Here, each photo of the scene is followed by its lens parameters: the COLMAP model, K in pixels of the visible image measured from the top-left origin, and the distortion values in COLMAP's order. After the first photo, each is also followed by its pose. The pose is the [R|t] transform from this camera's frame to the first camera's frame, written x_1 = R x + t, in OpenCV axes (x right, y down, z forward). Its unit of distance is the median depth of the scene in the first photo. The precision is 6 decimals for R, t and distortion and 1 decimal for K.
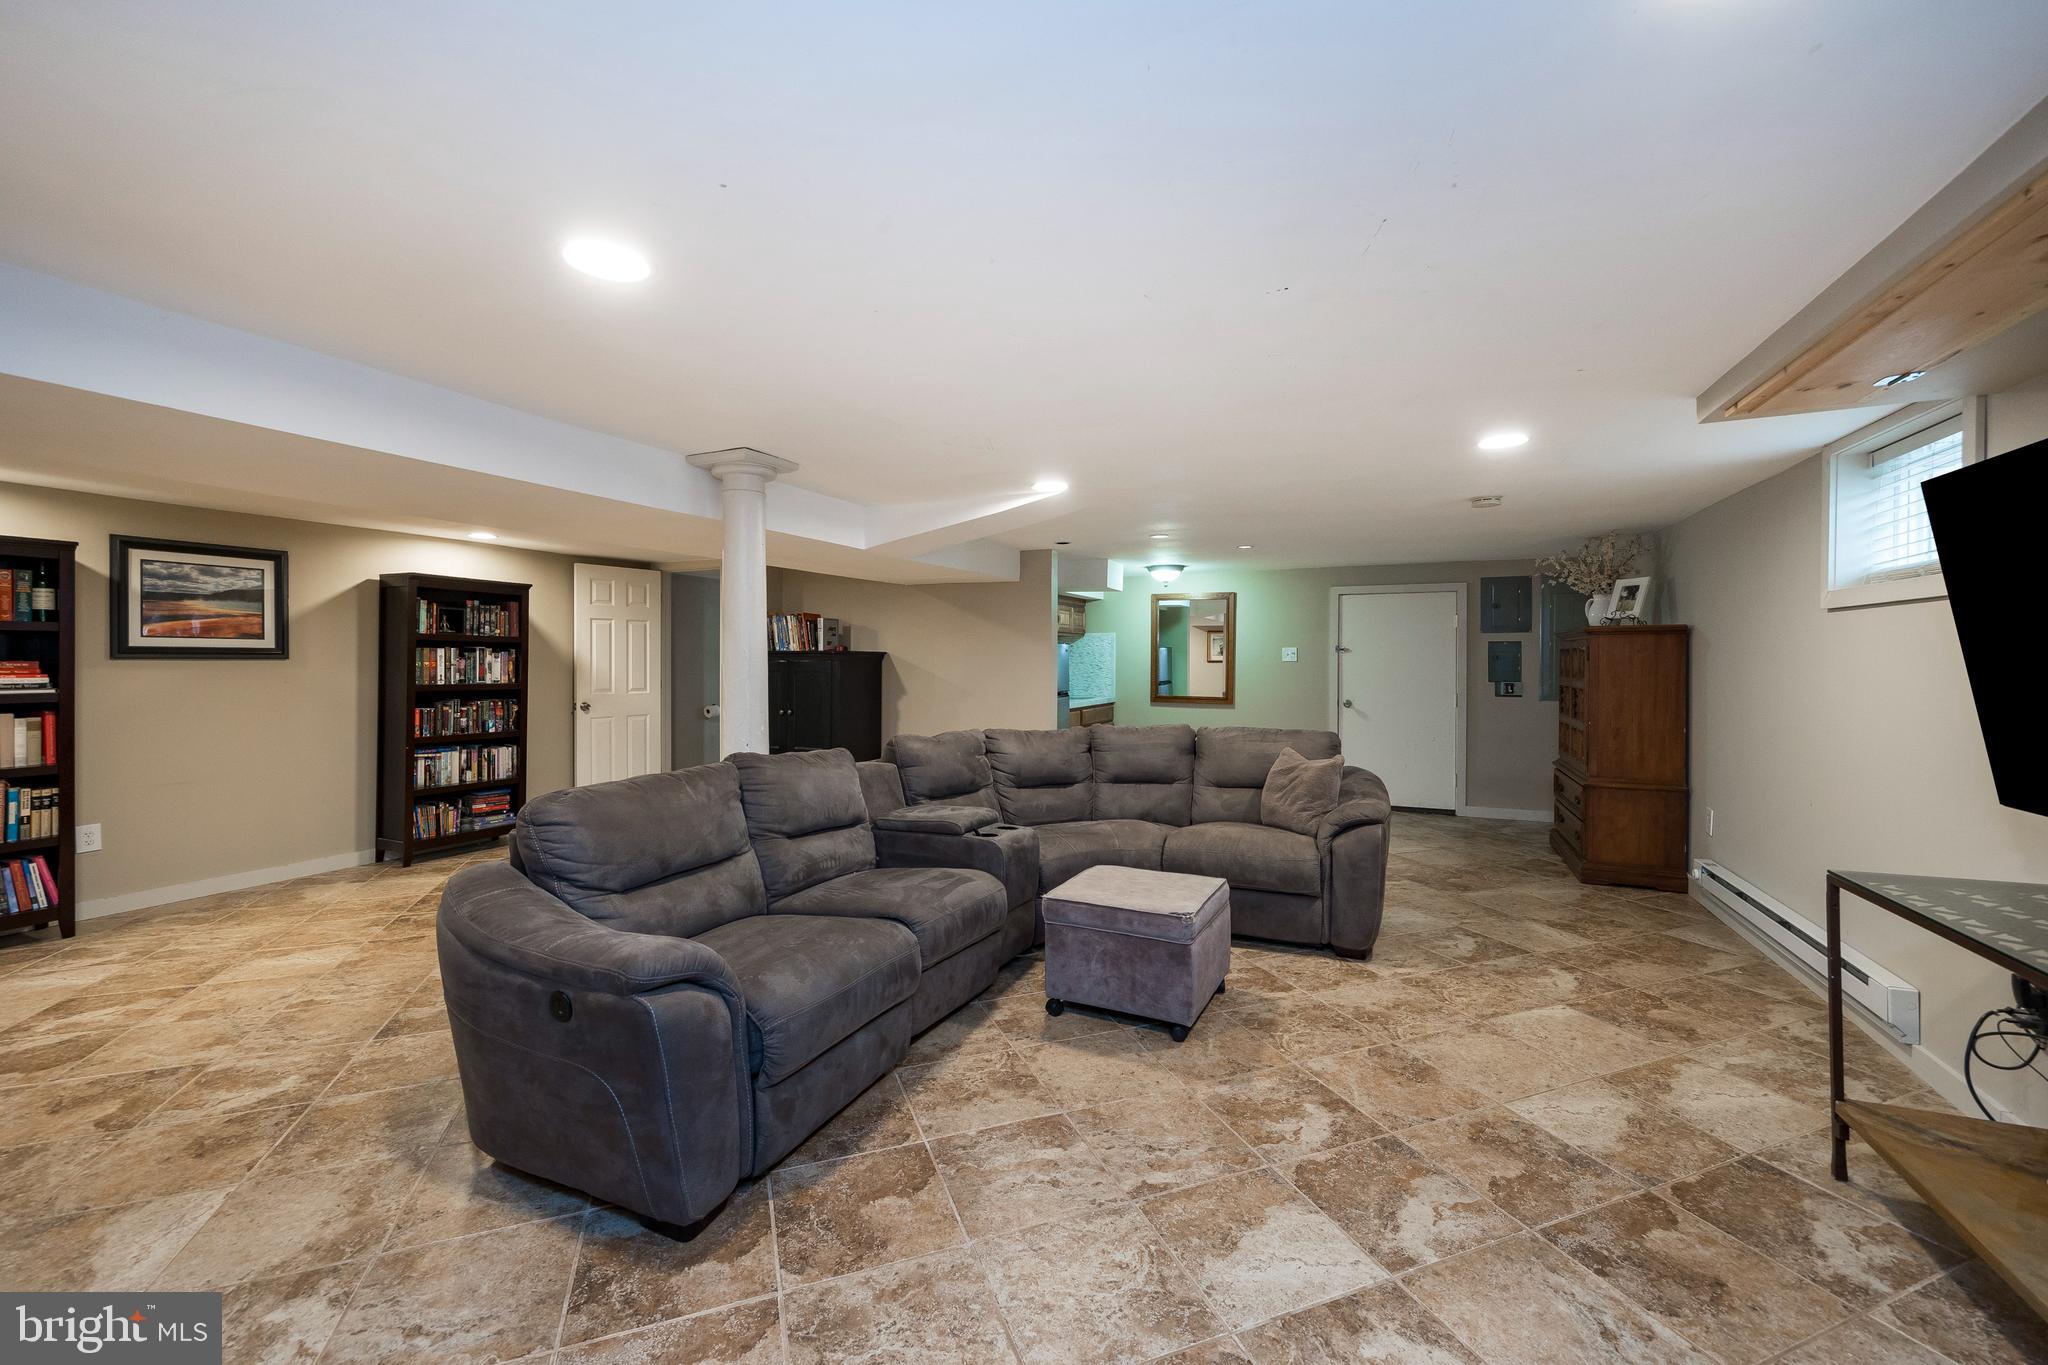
lens RADIAL K [[821.0, 0, 1025.7], [0, 821.0, 662.6], [0, 0, 1]] dist [0.000082, -0.001095]
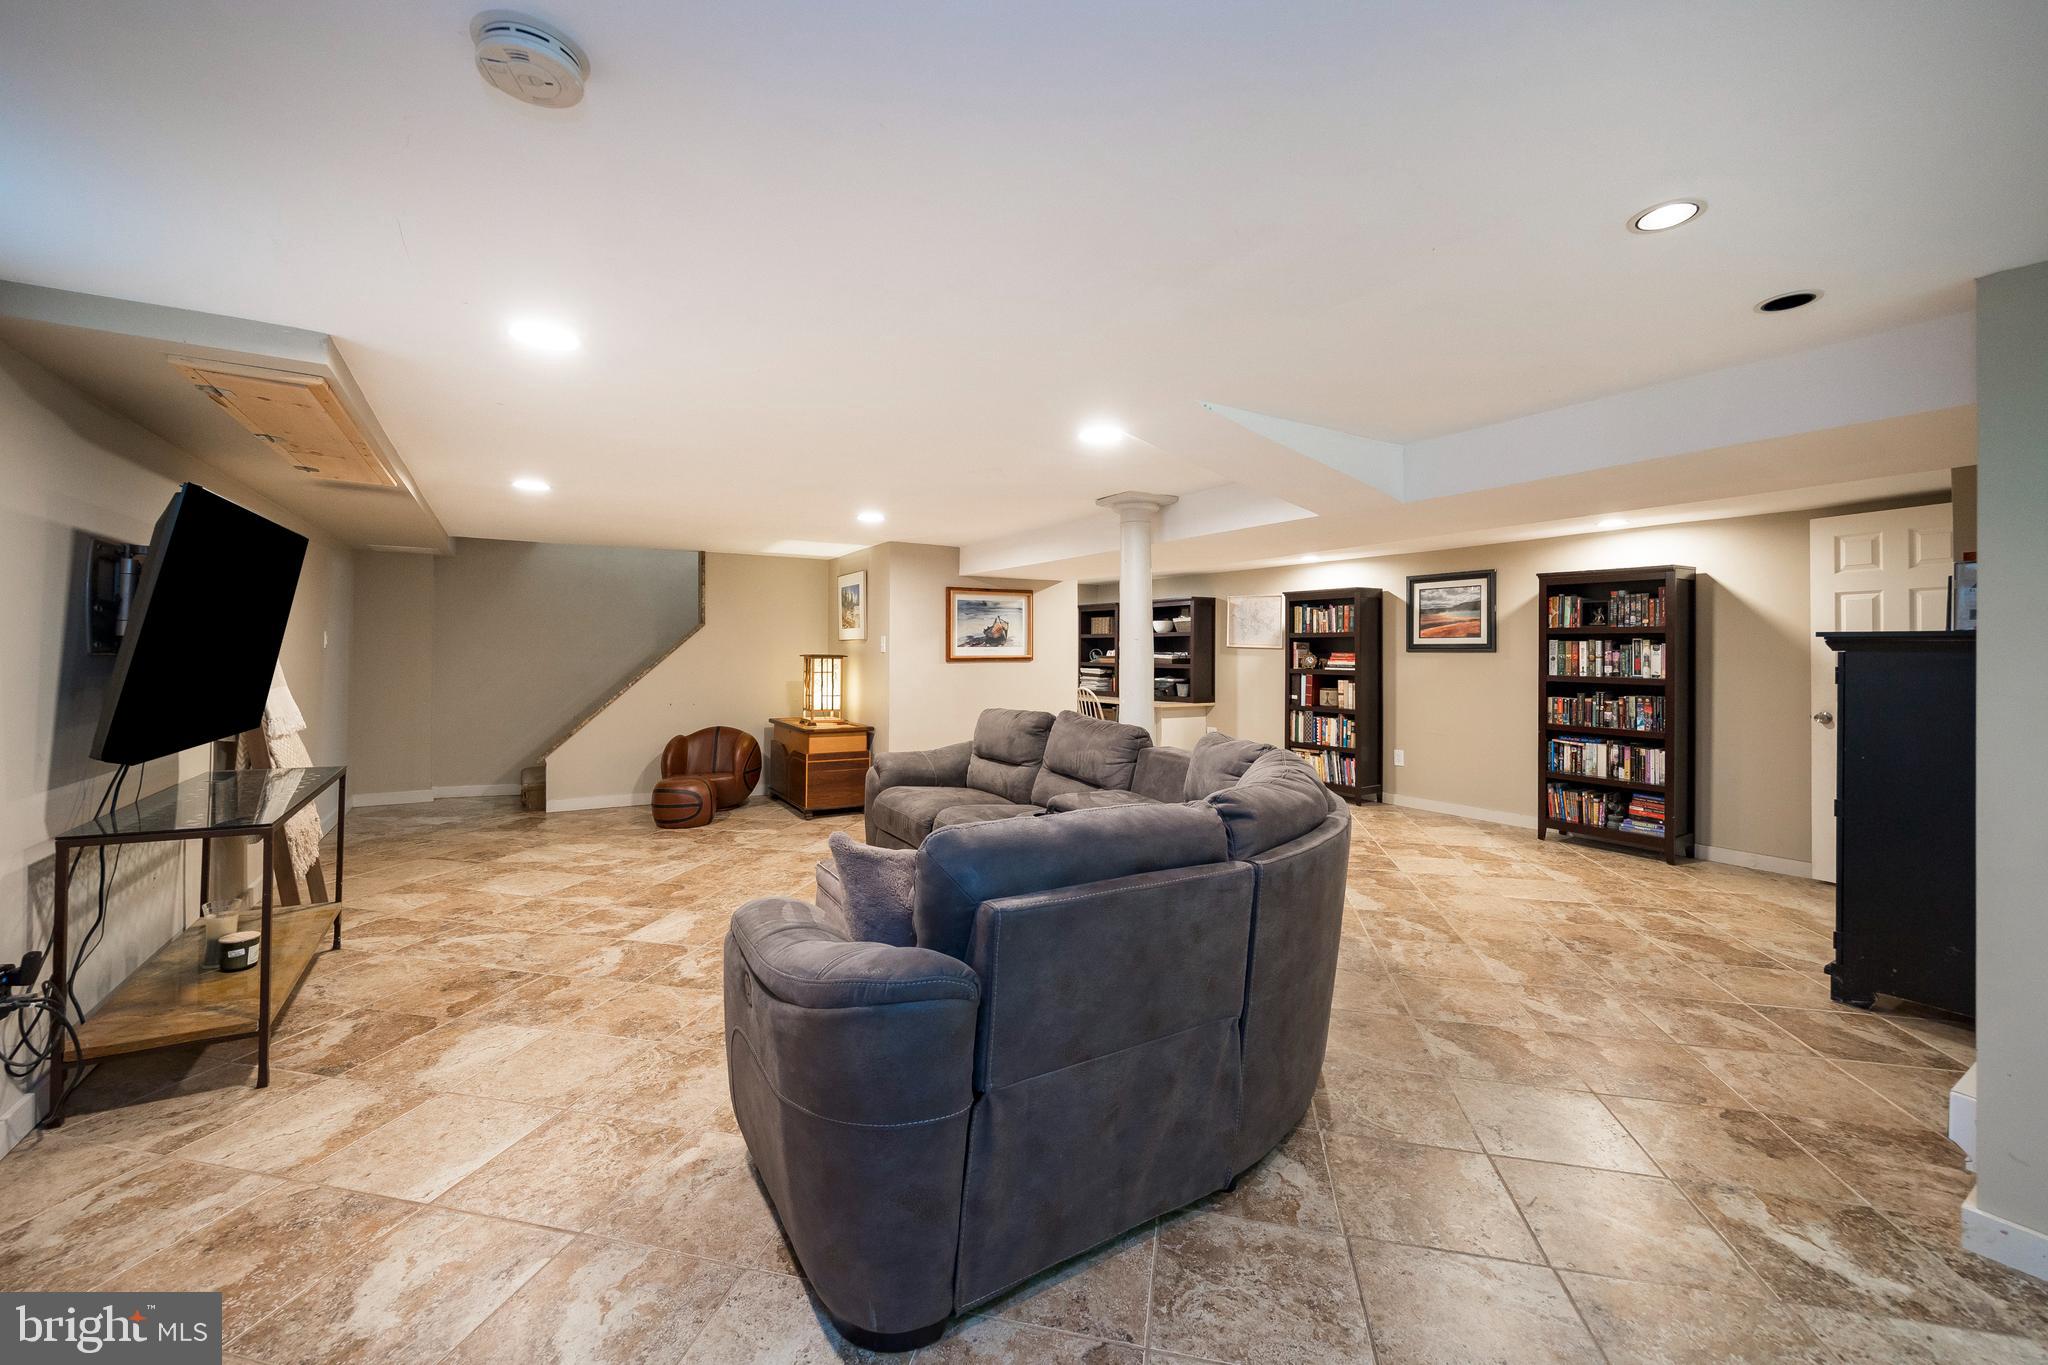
lens RADIAL K [[821.0, 0, 1025.7], [0, 821.0, 662.6], [0, 0, 1]] dist [0.000082, -0.001095]
pose [[-0.555944, 0.005390, -0.831202, 0.885547], [-0.007085, 0.999912, 0.011222, 0.004671], [0.831190, 0.012128, -0.555857, 1.658426]]
